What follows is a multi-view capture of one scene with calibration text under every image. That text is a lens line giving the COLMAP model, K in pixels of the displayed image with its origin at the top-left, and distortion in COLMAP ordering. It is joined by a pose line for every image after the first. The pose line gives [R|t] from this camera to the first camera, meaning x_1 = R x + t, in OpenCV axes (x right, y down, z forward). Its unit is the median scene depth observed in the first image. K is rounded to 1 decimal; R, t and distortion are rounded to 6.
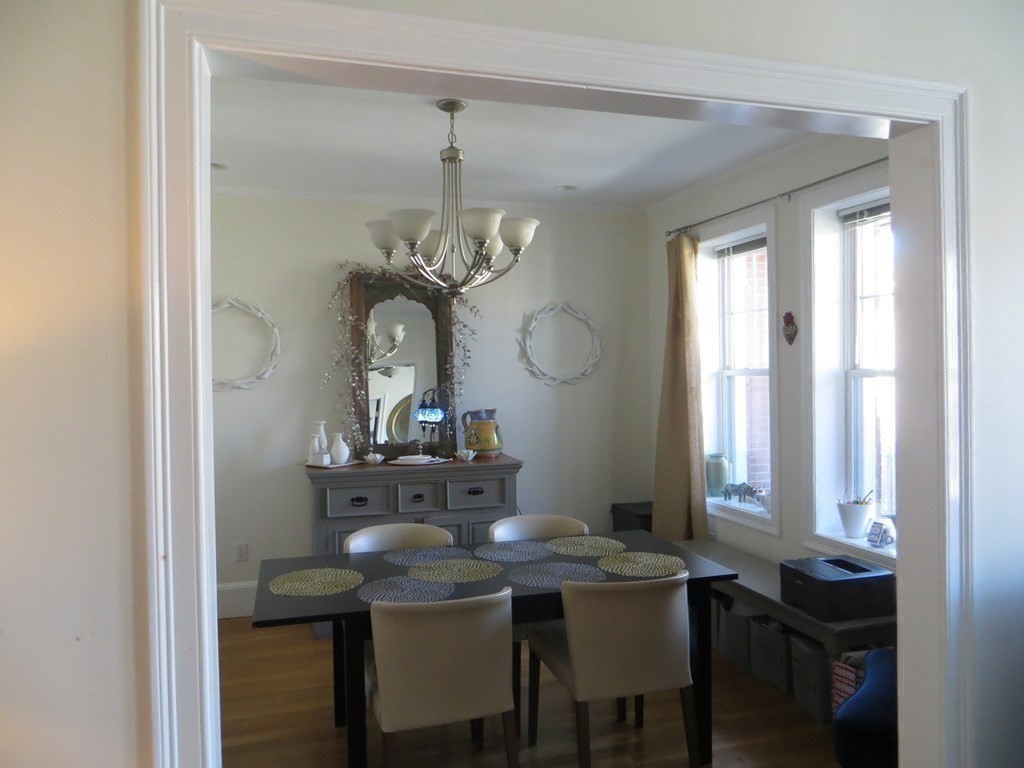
lens RADIAL K [[747.2, 0, 505.5], [0, 747.2, 378.3], [0, 0, 1]] dist [-0.002536, 0.000230]
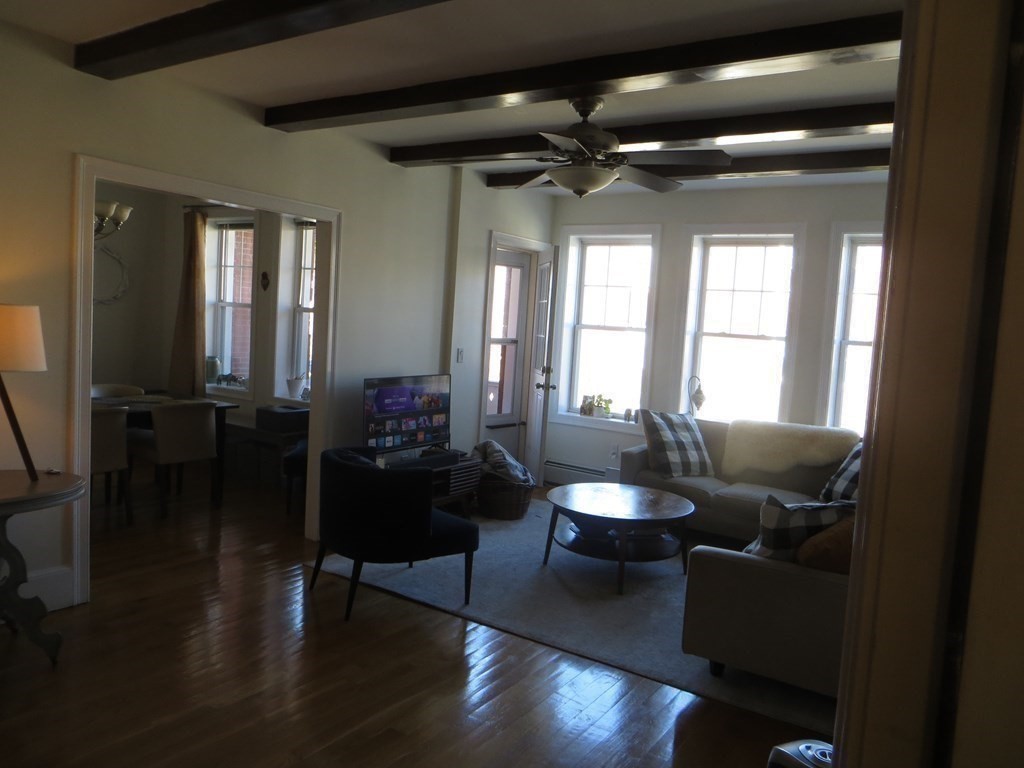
lens RADIAL K [[747.2, 0, 505.5], [0, 747.2, 378.3], [0, 0, 1]] dist [-0.002536, 0.000230]
pose [[0.754843, 0.008322, 0.655852, -0.302343], [-0.063624, 0.996133, 0.060588, 0.015918], [-0.652812, -0.087462, 0.752454, -0.626194]]
